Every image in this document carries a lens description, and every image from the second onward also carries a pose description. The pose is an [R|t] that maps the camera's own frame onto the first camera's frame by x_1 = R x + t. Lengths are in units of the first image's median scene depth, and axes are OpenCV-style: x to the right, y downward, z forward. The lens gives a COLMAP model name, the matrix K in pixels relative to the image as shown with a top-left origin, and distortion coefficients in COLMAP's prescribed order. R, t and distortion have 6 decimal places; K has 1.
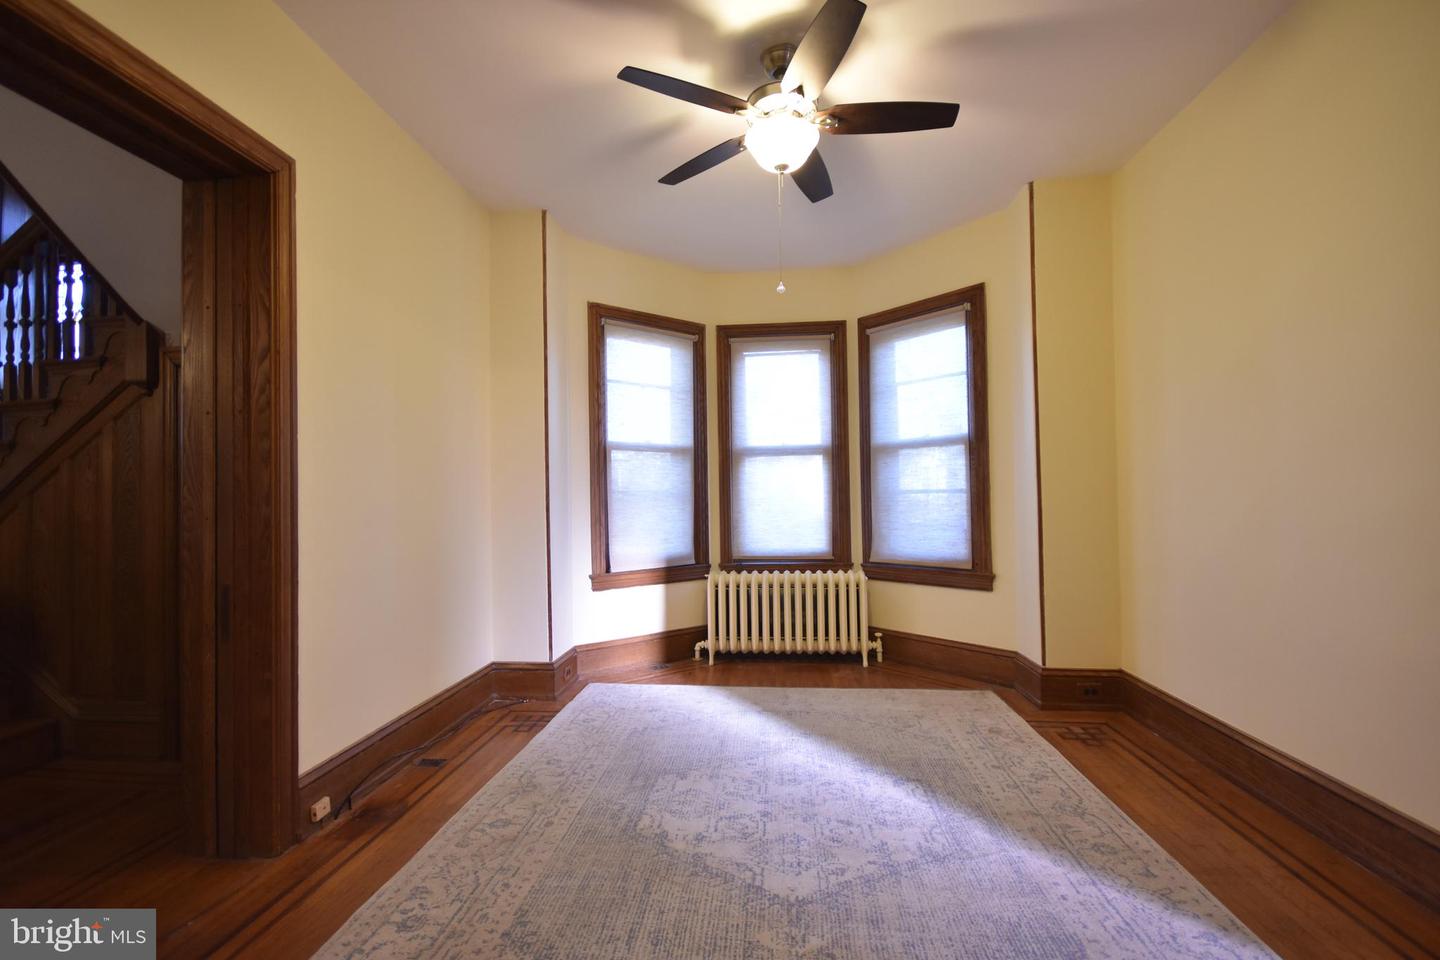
lens RADIAL K [[631.3, 0, 720.8], [0, 631.3, 486.0], [0, 0, 1]] dist [0.001999, -0.004742]
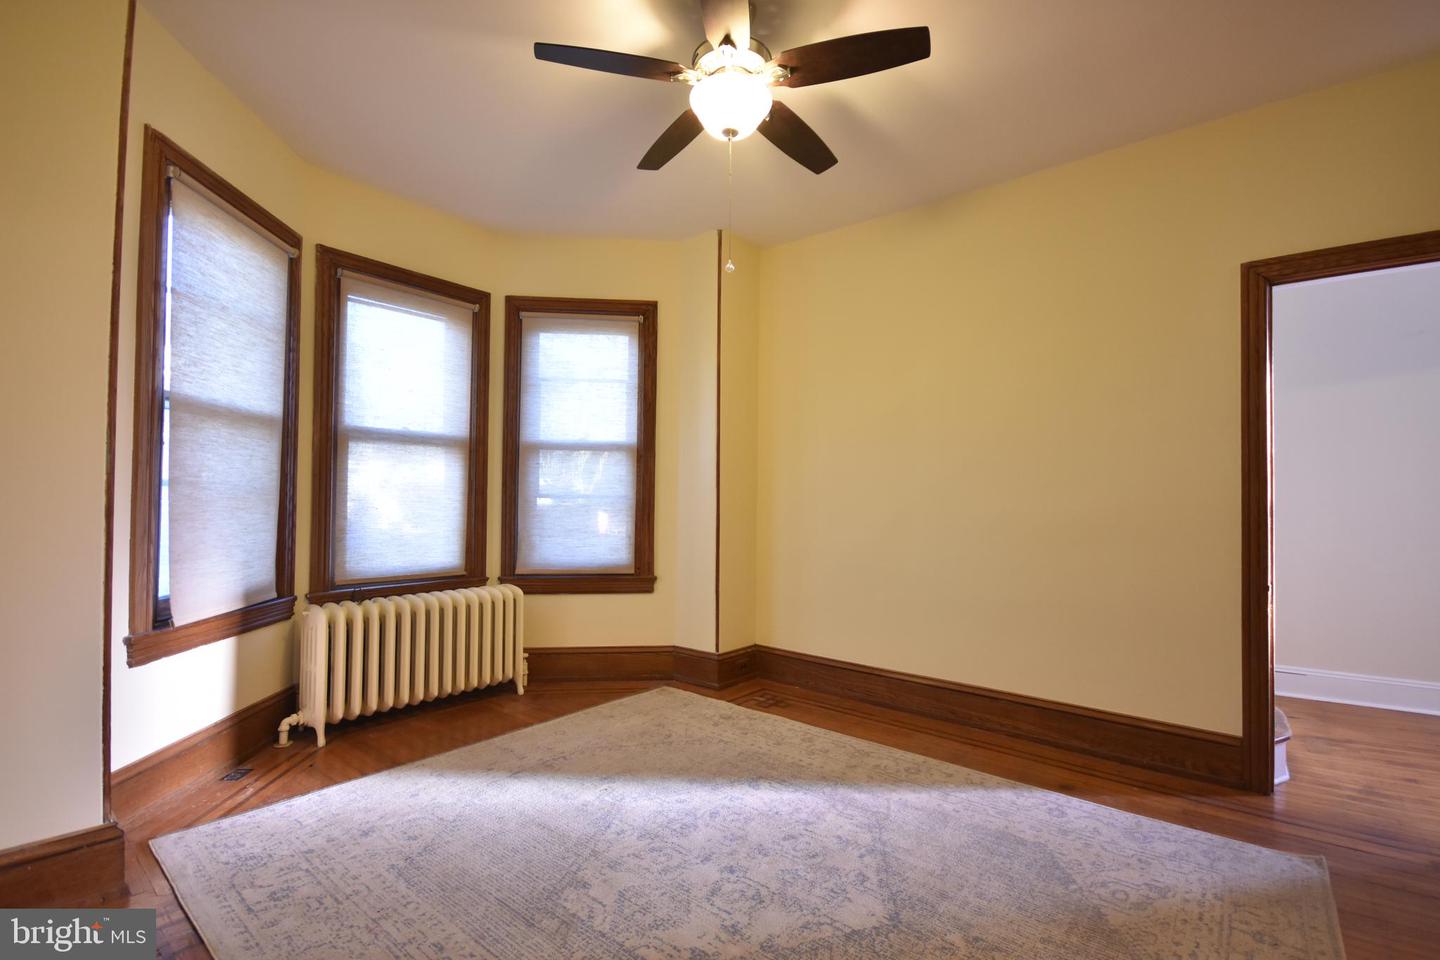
lens RADIAL K [[631.3, 0, 720.8], [0, 631.3, 486.0], [0, 0, 1]] dist [0.001999, -0.004742]
pose [[0.555979, 0.041803, 0.830144, -0.378284], [-0.034953, 0.999027, -0.026897, 0.011884], [-0.830461, -0.014062, 0.556899, 0.303164]]
